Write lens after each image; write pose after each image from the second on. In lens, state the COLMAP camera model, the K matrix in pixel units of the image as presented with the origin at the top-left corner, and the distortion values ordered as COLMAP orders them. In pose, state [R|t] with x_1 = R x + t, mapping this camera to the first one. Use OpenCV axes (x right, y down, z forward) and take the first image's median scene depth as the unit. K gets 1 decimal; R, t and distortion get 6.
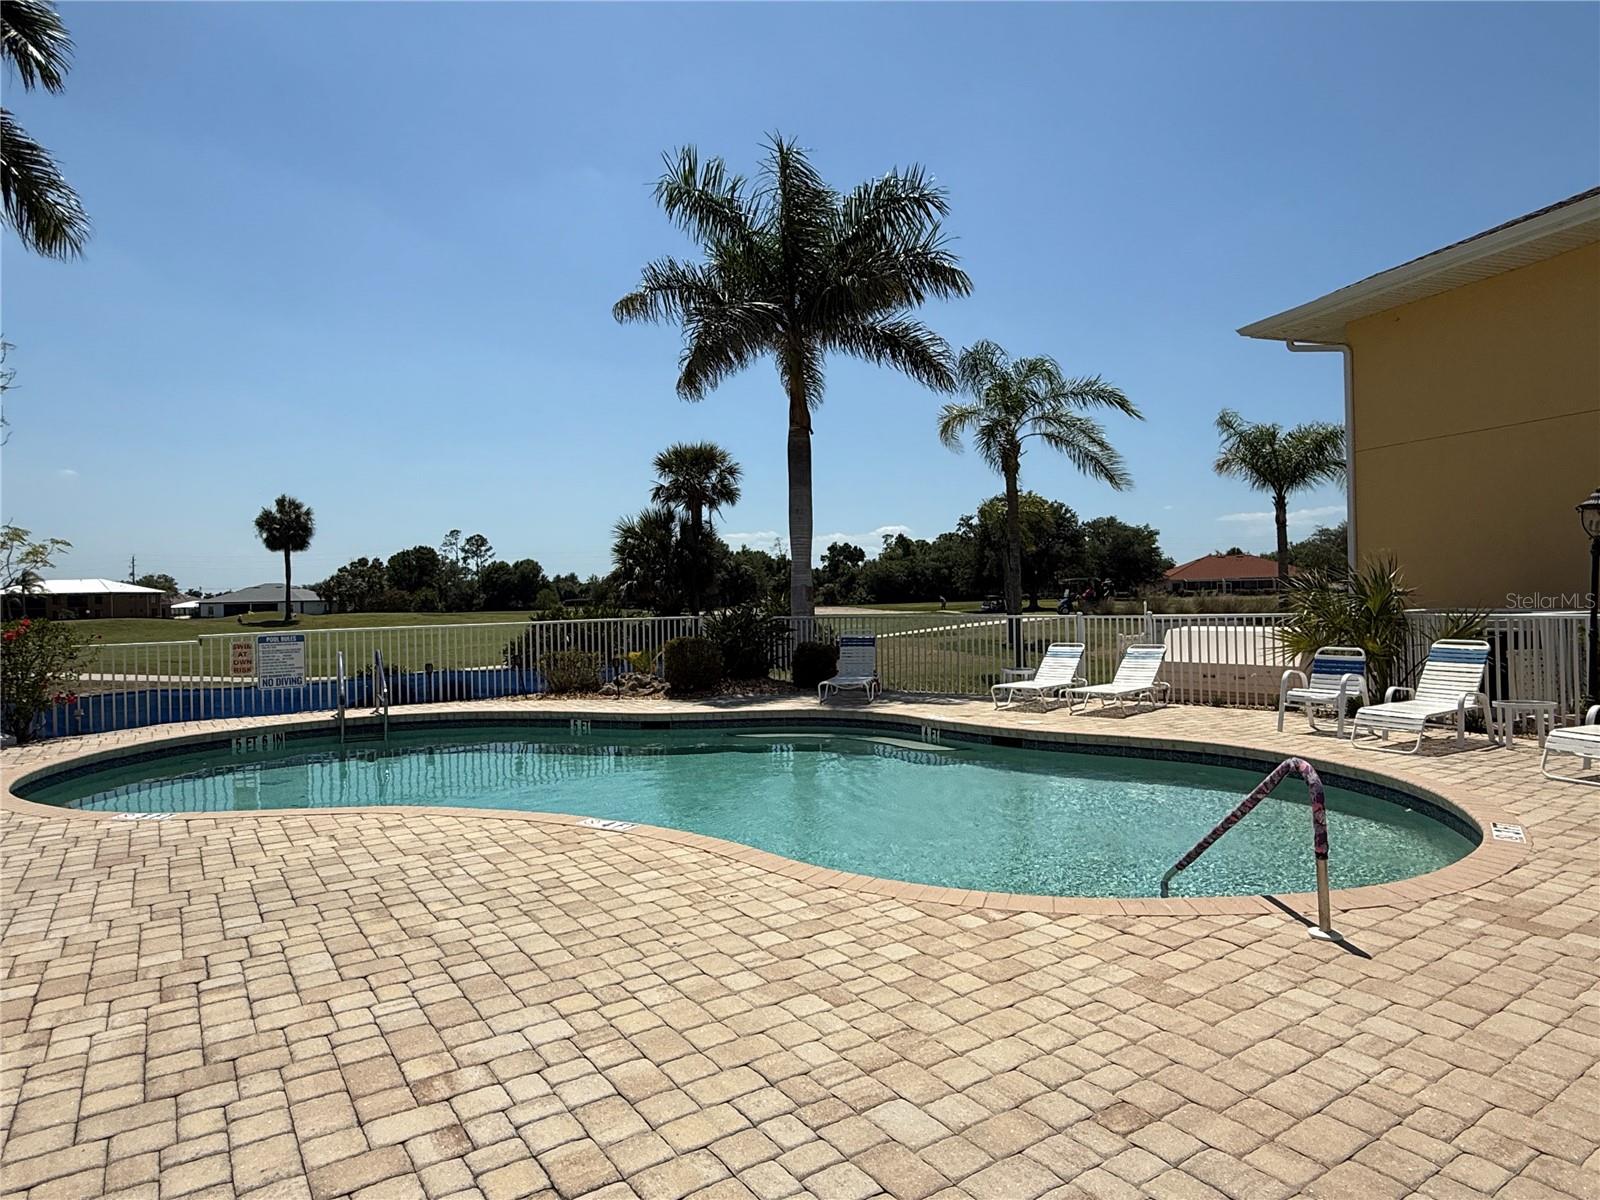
lens RADIAL K [[994.9, 0, 800.0], [0, 994.9, 600.0], [0, 0, 1]] dist [-0.001736, -0.000092]
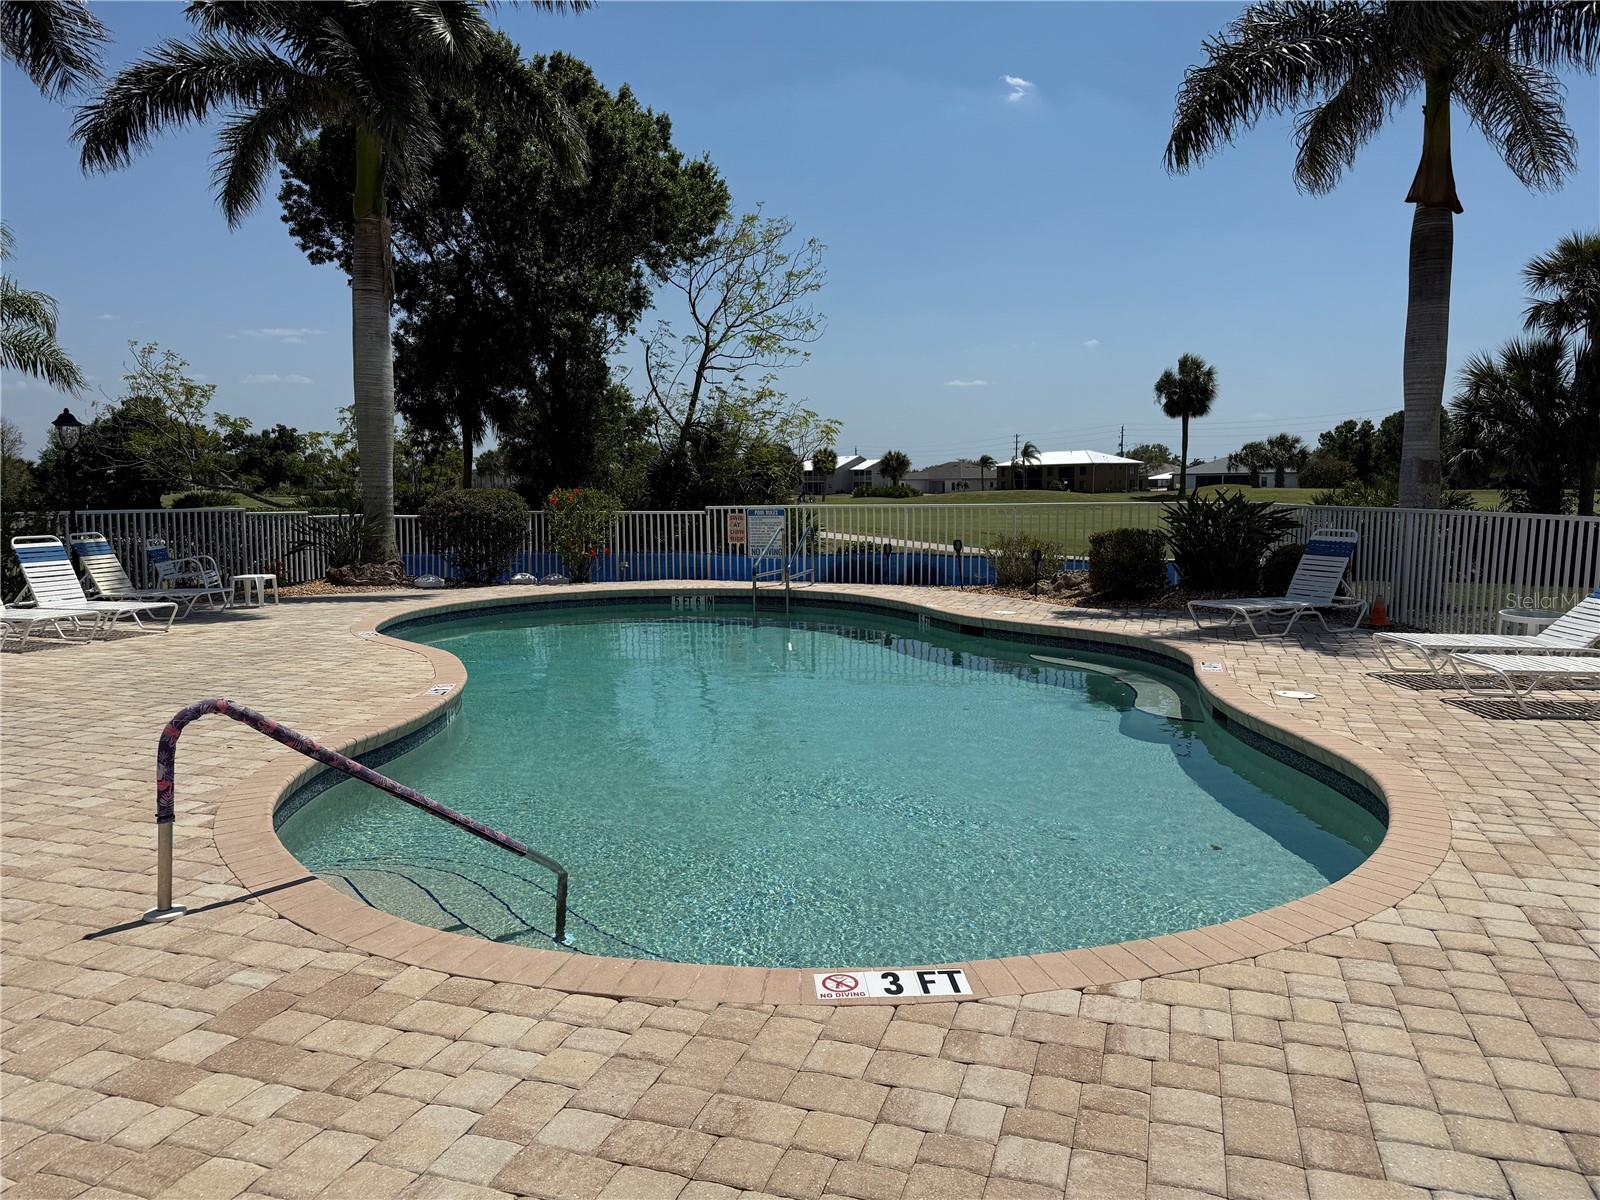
lens RADIAL K [[1145.0, 0, 766.4], [0, 1145.0, 604.9], [0, 0, 1]] dist [0.099114, -0.113058]
pose [[0.572720, 0.101713, -0.813417, 0.382517], [-0.008025, 0.992921, 0.118509, -0.006518], [0.819712, -0.061344, 0.569481, 0.216359]]
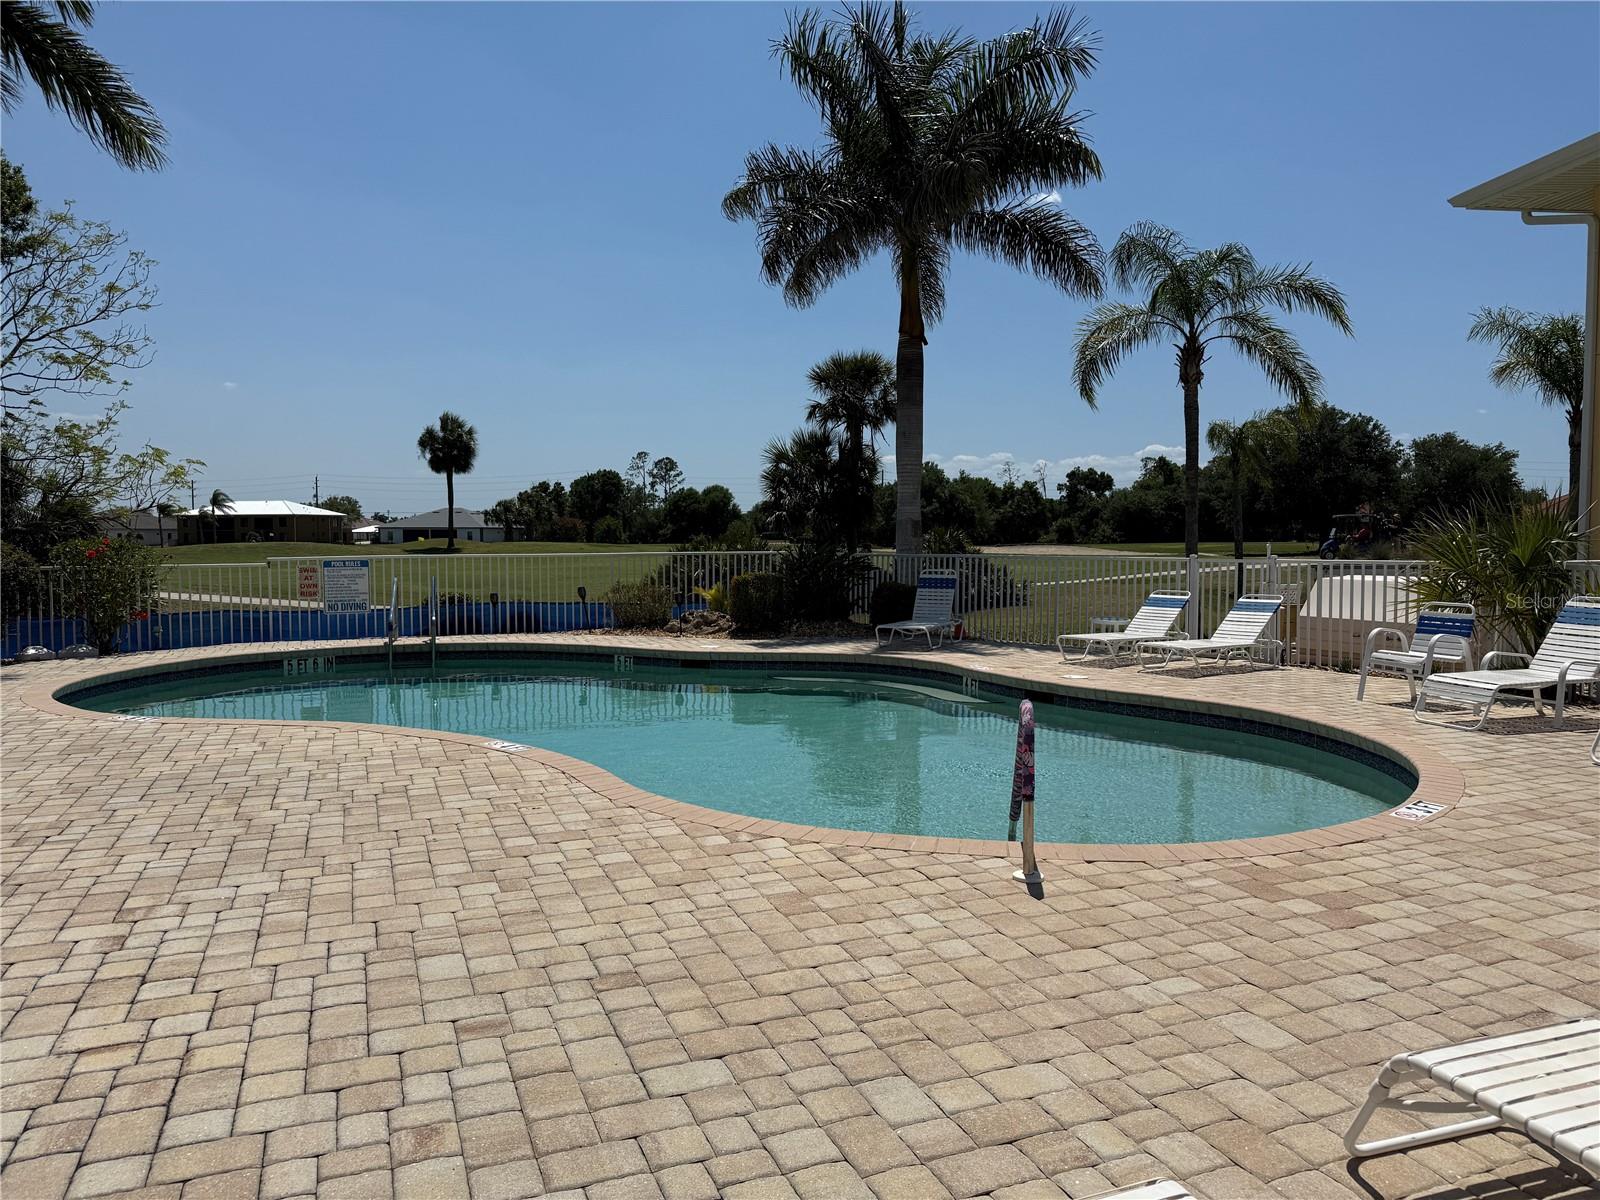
lens RADIAL K [[1171.9, 0, 800.0], [0, 1171.9, 600.0], [0, 0, 1]] dist [0.110734, -0.178989]
pose [[0.975452, 0.029899, -0.218175, 0.137282], [-0.017785, 0.998200, 0.057280, -0.000695], [0.219495, -0.051993, 0.974227, -0.045774]]
